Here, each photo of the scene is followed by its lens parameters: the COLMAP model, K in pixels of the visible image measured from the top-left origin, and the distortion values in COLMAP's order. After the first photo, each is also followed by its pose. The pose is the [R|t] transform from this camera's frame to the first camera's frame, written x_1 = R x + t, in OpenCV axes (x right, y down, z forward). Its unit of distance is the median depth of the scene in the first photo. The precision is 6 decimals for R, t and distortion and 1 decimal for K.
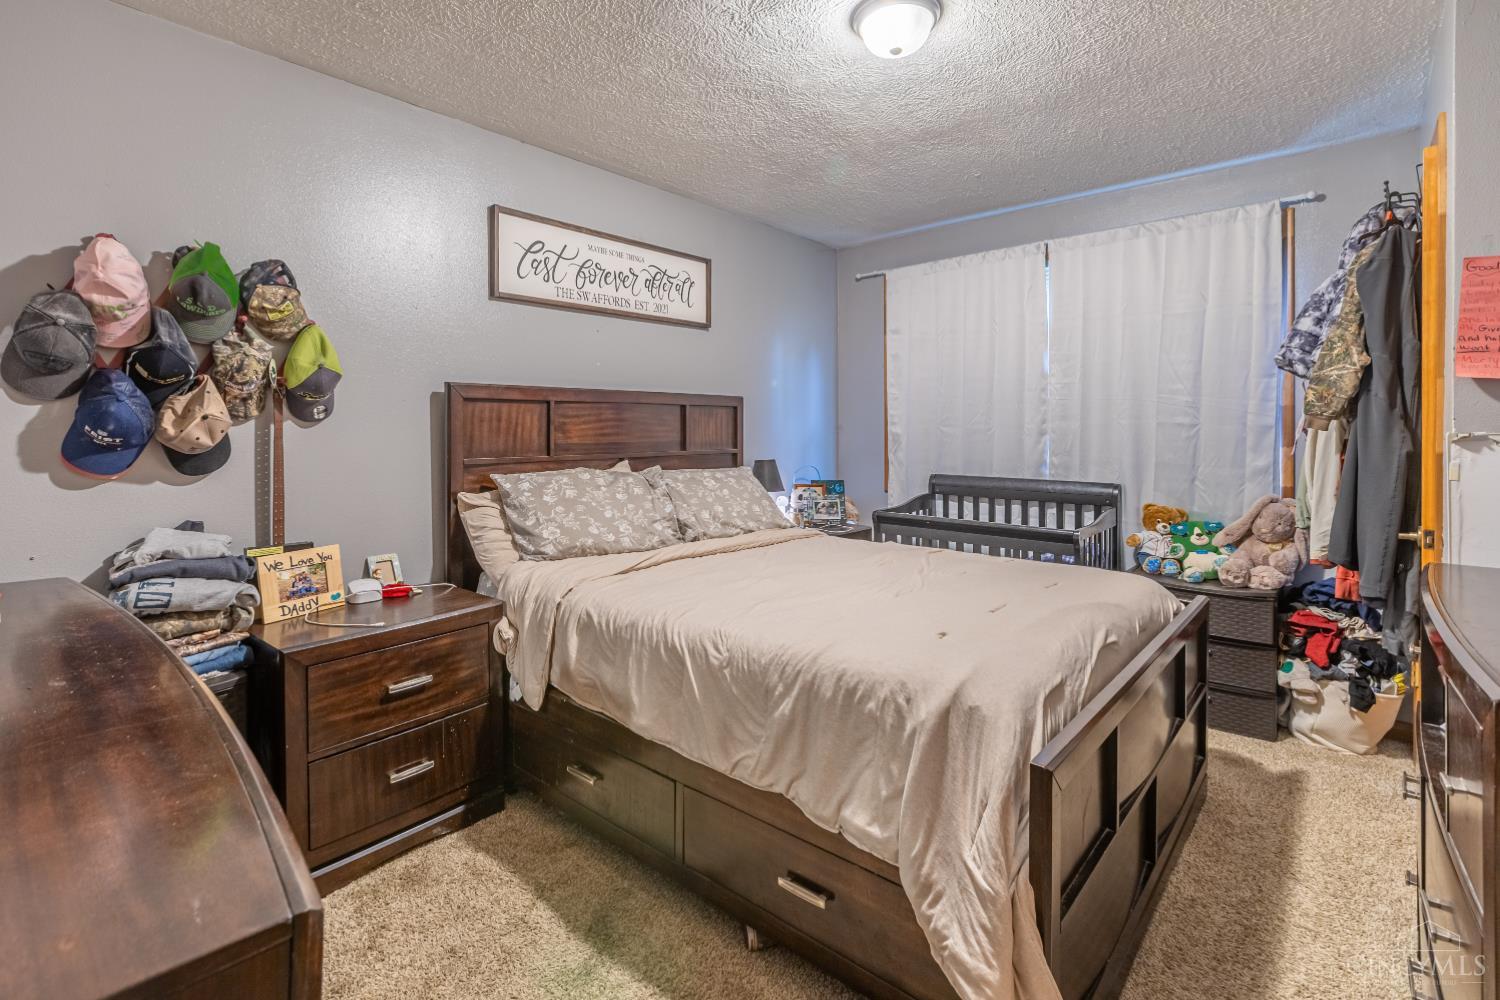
lens RADIAL K [[688.1, 0, 759.6], [0, 688.1, 445.5], [0, 0, 1]] dist [-0.001685, 0.000431]
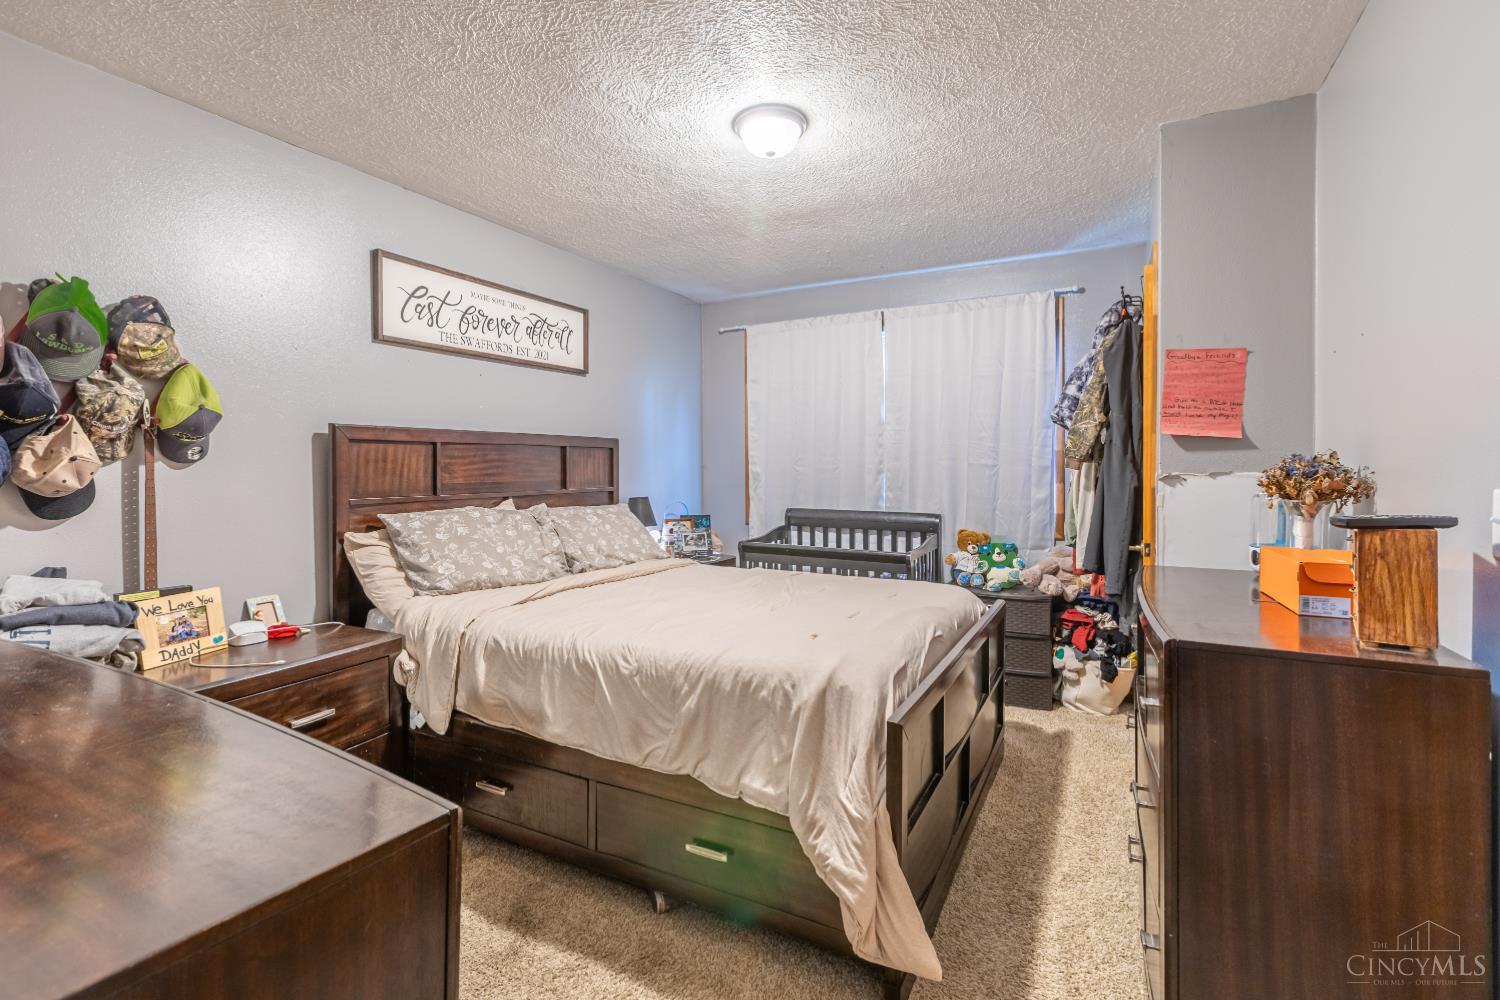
lens RADIAL K [[688.1, 0, 749.9], [0, 688.1, 488.1], [0, 0, 1]] dist [-0.001685, 0.000431]
pose [[0.975198, -0.007381, 0.221211, -0.088065], [0.005229, 0.999933, 0.010315, -0.004863], [-0.221273, -0.008902, 0.975171, -0.135305]]
